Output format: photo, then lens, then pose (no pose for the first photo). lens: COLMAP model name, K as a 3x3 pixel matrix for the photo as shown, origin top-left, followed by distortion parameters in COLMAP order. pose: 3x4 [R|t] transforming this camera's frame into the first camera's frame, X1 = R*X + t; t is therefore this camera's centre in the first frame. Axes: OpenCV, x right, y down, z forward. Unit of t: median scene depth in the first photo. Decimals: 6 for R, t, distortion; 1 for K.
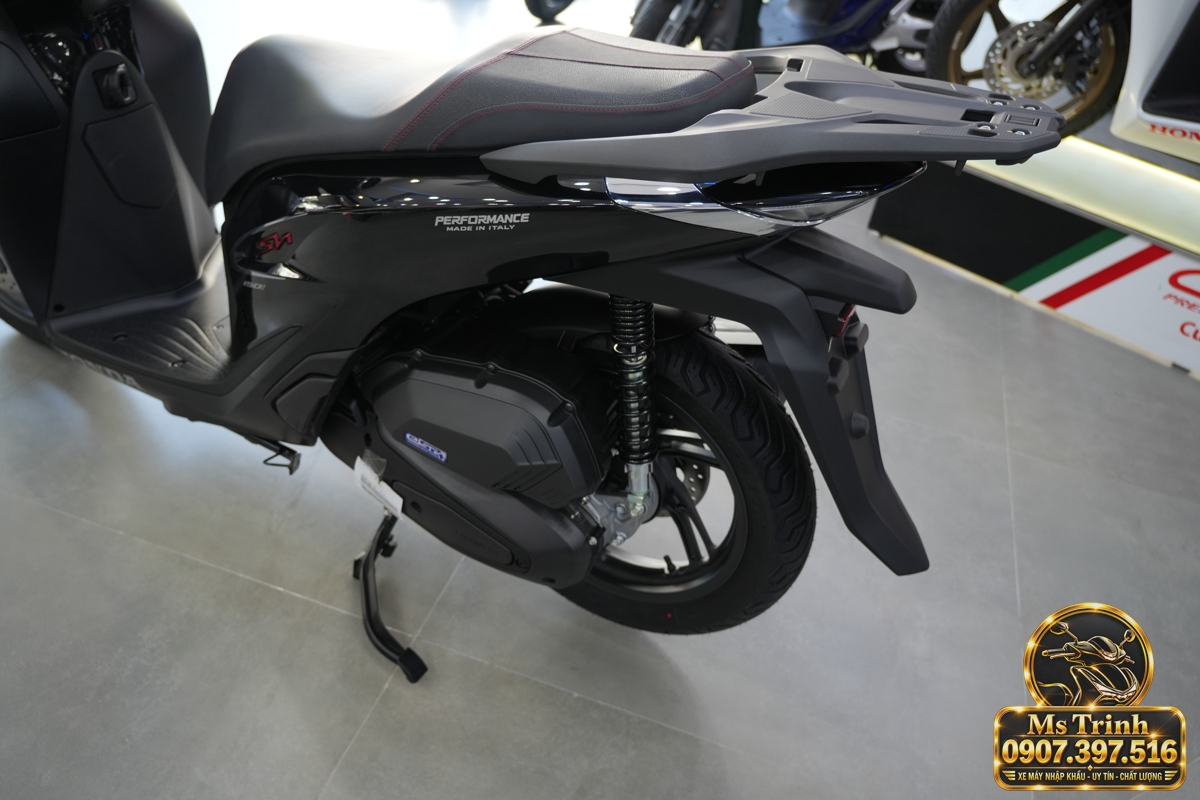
lens RADIAL K [[943.6, 0, 607.8], [0, 943.6, 386.3], [0, 0, 1]] dist [0.000172, 0.011614]
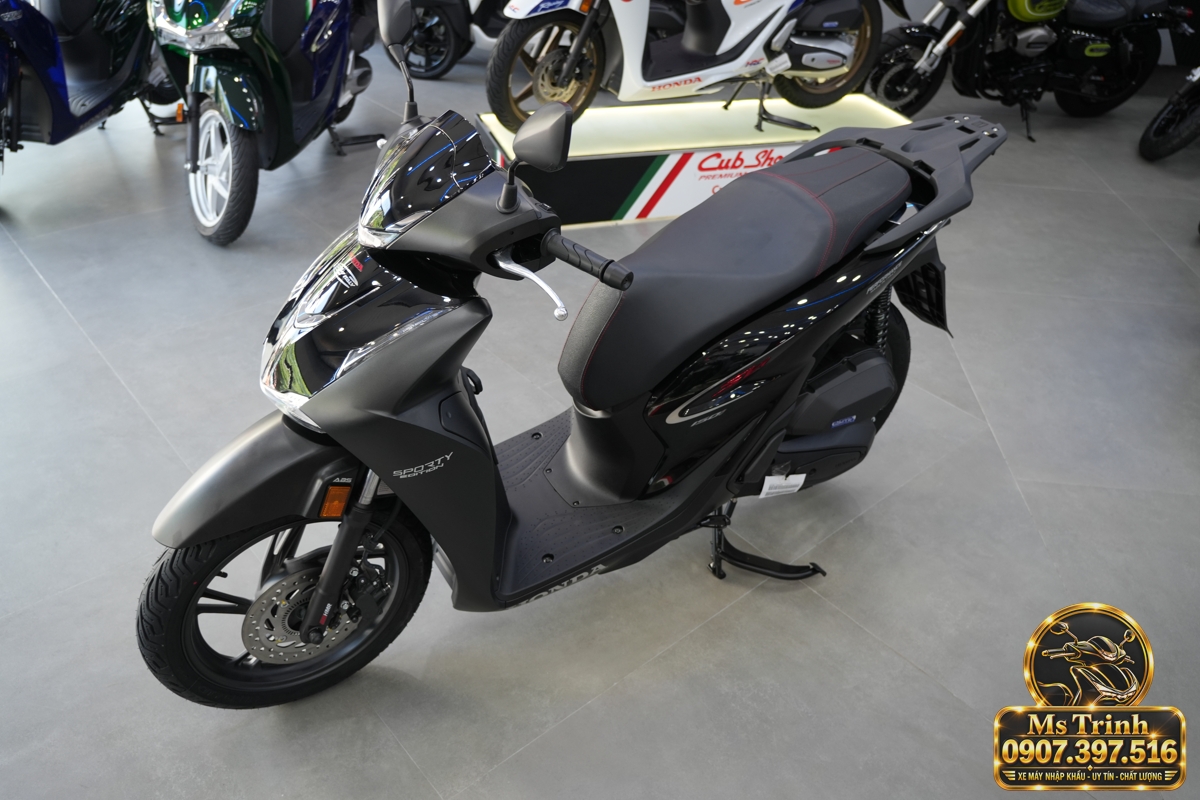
lens RADIAL K [[928.1, 0, 615.7], [0, 928.1, 374.7], [0, 0, 1]] dist [0.001814, 0.001222]
pose [[0.527175, -0.553887, 0.644434, -1.210623], [0.526793, 0.808085, 0.263606, -0.555314], [-0.666766, 0.200517, 0.717786, 0.043328]]
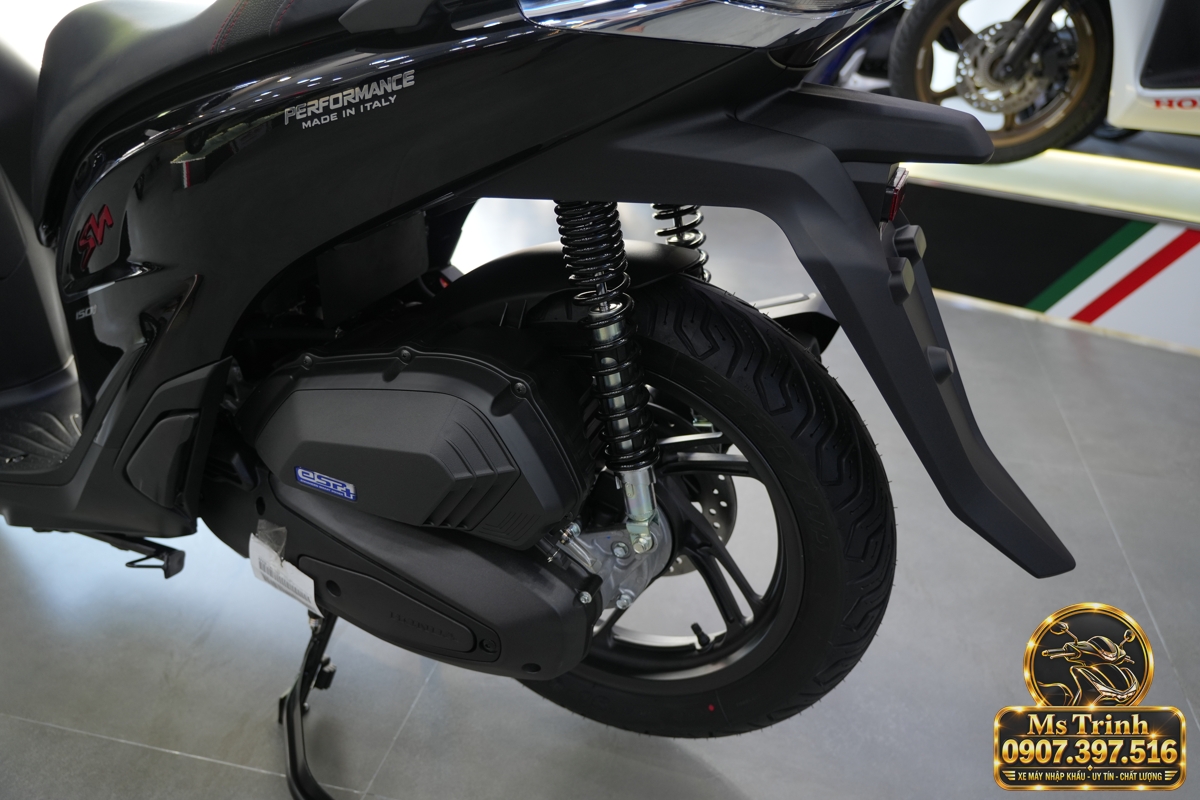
lens RADIAL K [[941.4, 0, 605.0], [0, 941.4, 378.7], [0, 0, 1]] dist [0.008163, 0.000016]
pose [[0.990731, -0.135025, 0.014851, 0.008584], [0.135533, 0.975230, -0.174807, 0.115661], [0.009120, 0.175199, 0.984491, 0.257950]]
